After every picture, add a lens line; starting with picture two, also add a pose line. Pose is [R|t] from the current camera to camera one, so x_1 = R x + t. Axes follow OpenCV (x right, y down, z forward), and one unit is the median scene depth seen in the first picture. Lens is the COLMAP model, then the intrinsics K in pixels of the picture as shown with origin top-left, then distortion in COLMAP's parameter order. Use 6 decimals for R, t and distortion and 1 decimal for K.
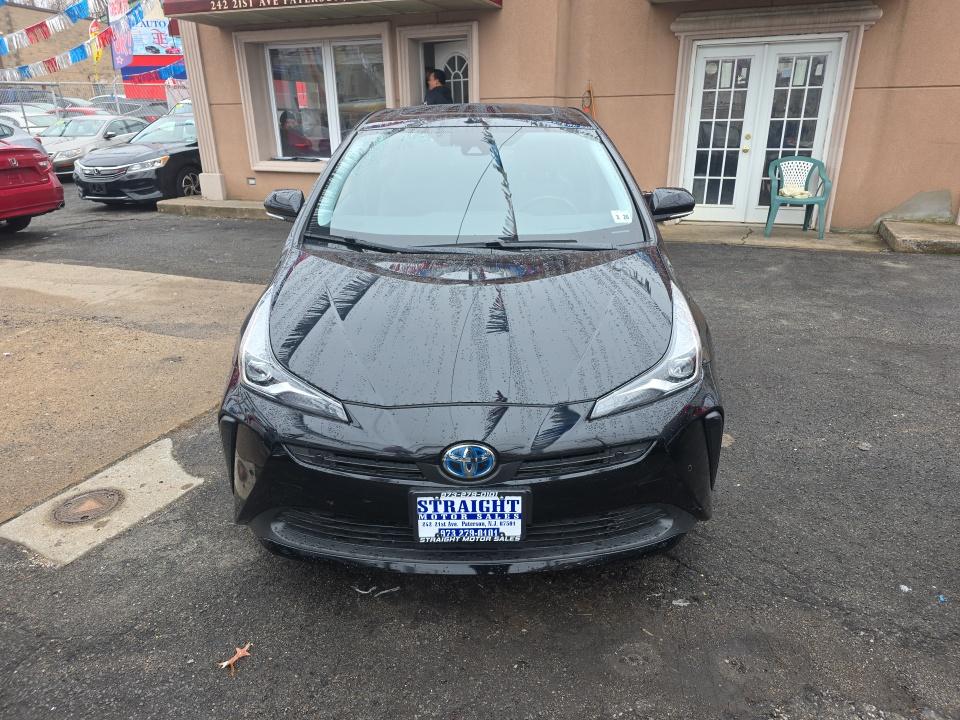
lens RADIAL K [[639.6, 0, 486.0], [0, 639.6, 360.8], [0, 0, 1]] dist [0.051951, -0.042318]
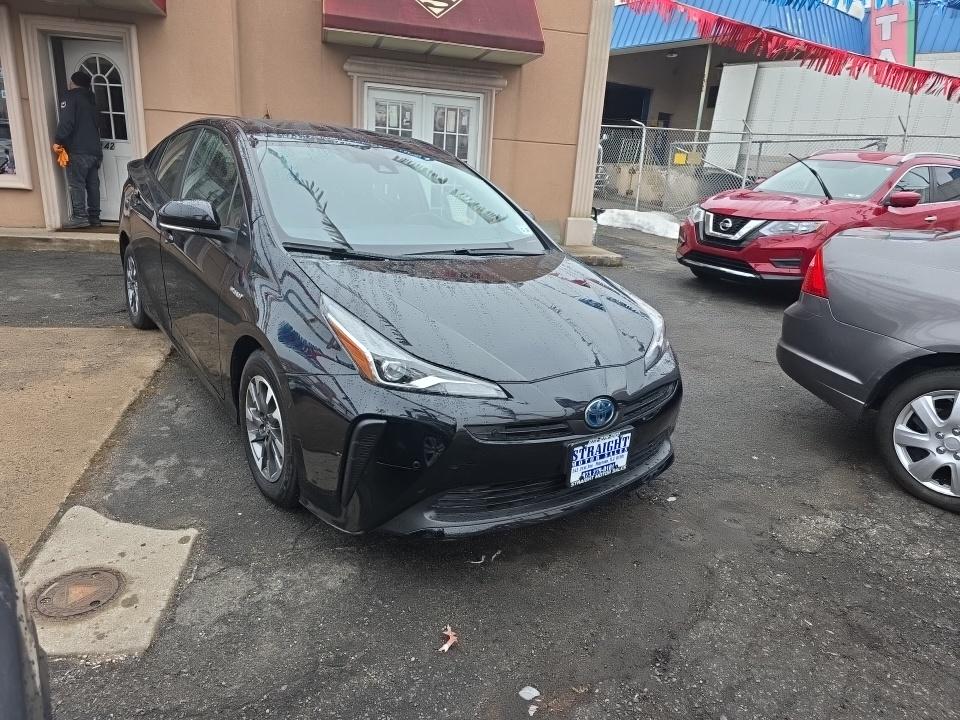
lens RADIAL K [[639.6, 0, 486.0], [0, 639.6, 360.8], [0, 0, 1]] dist [0.051951, -0.042318]
pose [[0.804881, -0.114864, 0.582214, -0.643125], [0.139389, 0.990234, 0.002664, 0.014079], [-0.576834, 0.079010, 0.813031, 0.060769]]
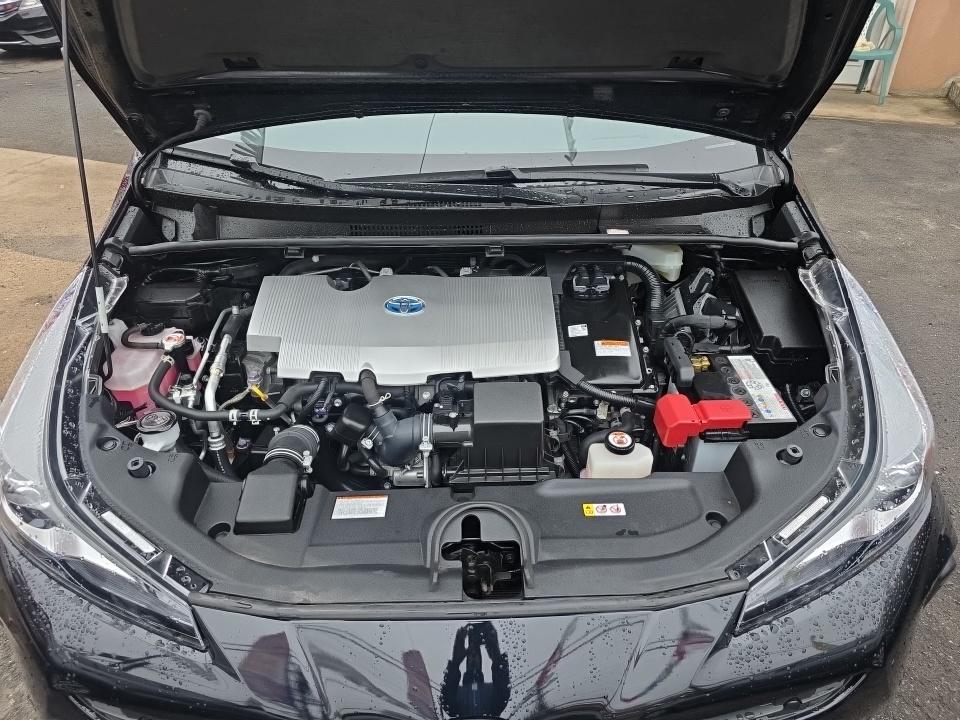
lens RADIAL K [[639.6, 0, 486.0], [0, 639.6, 360.8], [0, 0, 1]] dist [0.051951, -0.042318]
pose [[0.999510, -0.008430, 0.030144, -0.016978], [0.001798, 0.976924, 0.213581, -0.138856], [-0.031249, -0.213422, 0.976460, 0.414202]]
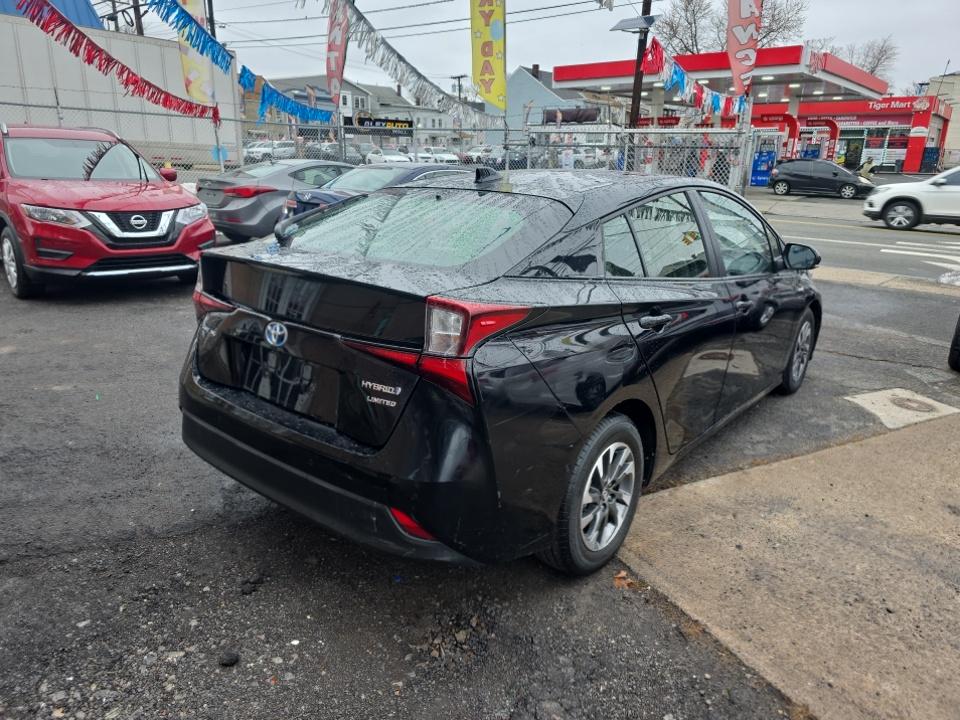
lens RADIAL K [[655.3, 0, 480.0], [0, 655.3, 360.0], [0, 0, 1]] dist [0.010879, 0.000660]
pose [[-0.772261, -0.194646, 0.604753, -0.760188], [0.211535, 0.818810, 0.533669, -1.038008], [-0.599054, 0.540058, -0.591161, 2.645802]]
